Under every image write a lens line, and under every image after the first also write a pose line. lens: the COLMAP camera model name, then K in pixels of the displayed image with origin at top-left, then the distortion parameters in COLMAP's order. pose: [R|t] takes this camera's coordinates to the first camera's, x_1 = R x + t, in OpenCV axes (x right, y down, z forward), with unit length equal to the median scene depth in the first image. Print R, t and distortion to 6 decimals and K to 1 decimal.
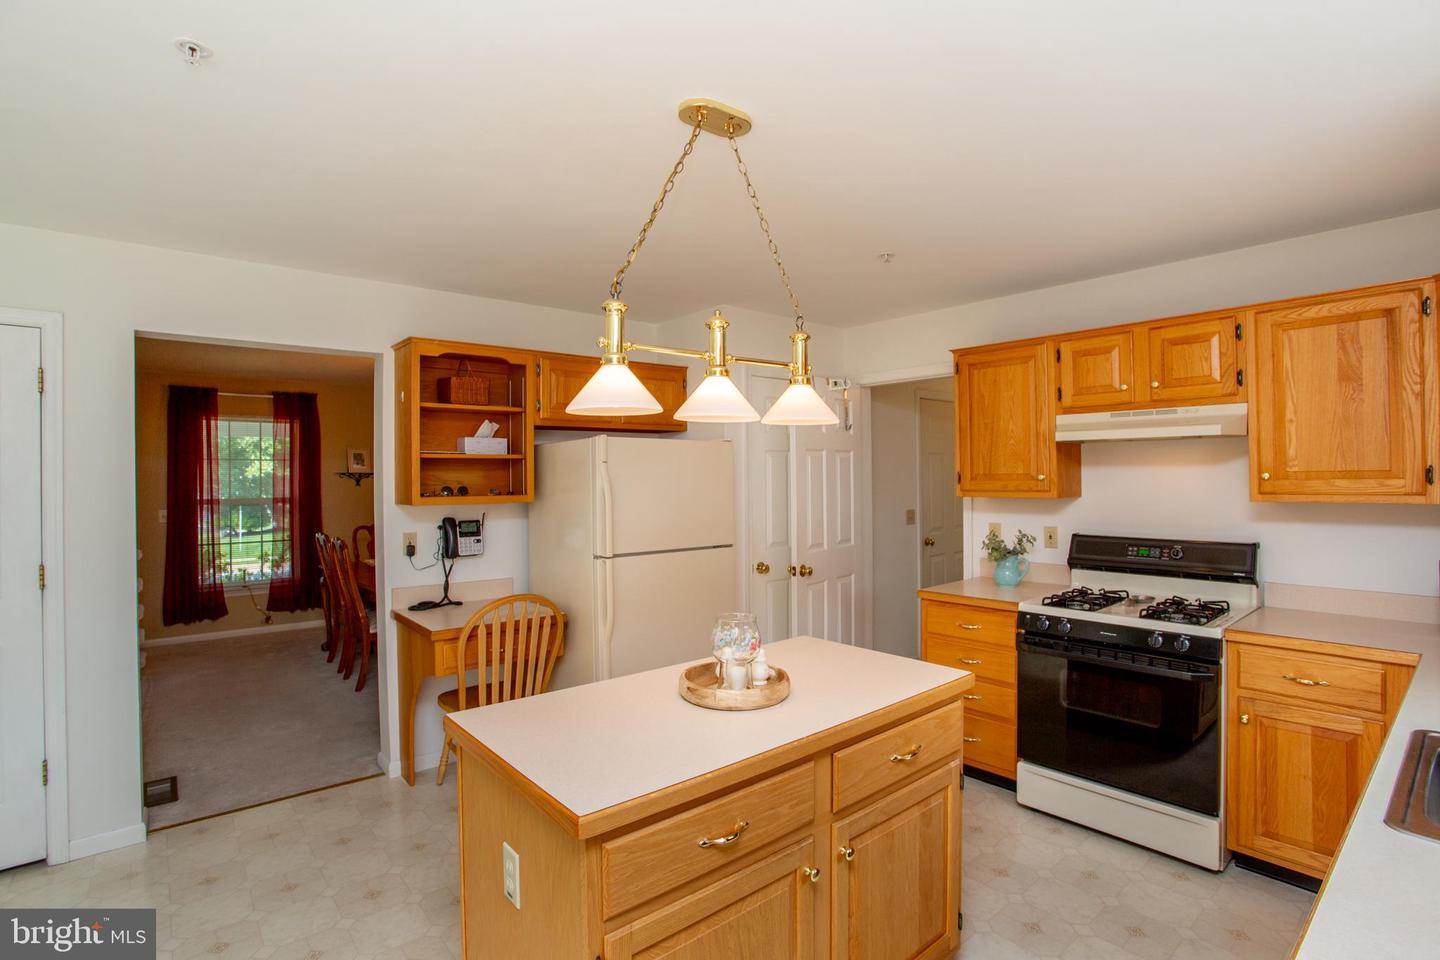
lens RADIAL K [[697.9, 0, 720.0], [0, 697.9, 480.0], [0, 0, 1]] dist [-0.080340, 0.031011]
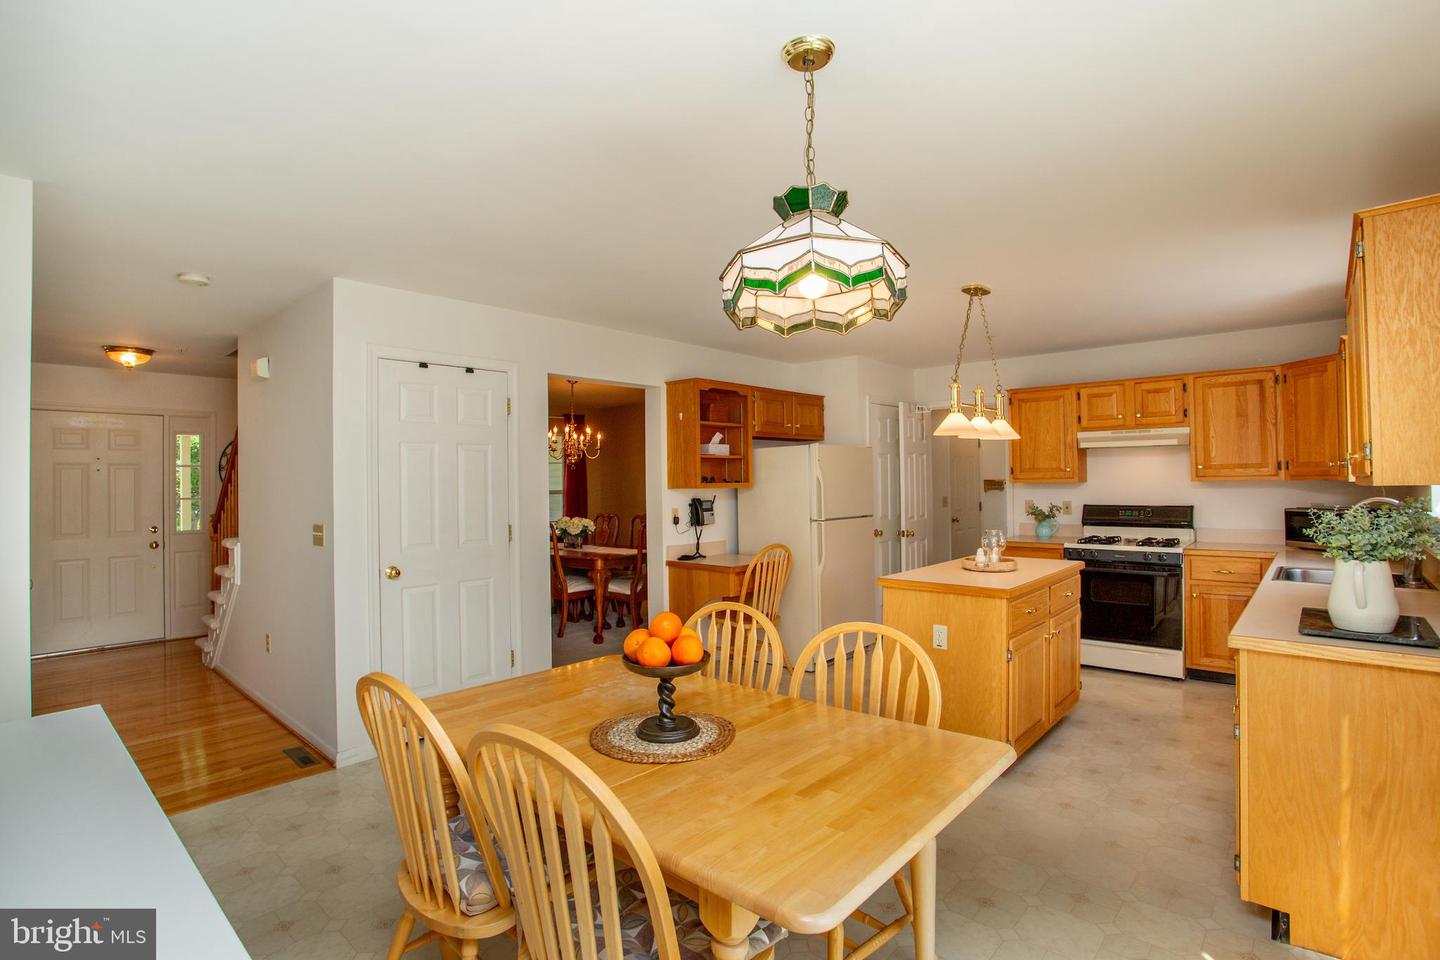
lens RADIAL K [[696.8, 0, 720.0], [0, 696.8, 480.0], [0, 0, 1]] dist [-0.105953, 0.057137]
pose [[0.991655, -0.004468, 0.128844, -0.622422], [0.005370, 0.999963, -0.006660, 0.029762], [-0.128810, 0.007297, 0.991642, -0.555851]]
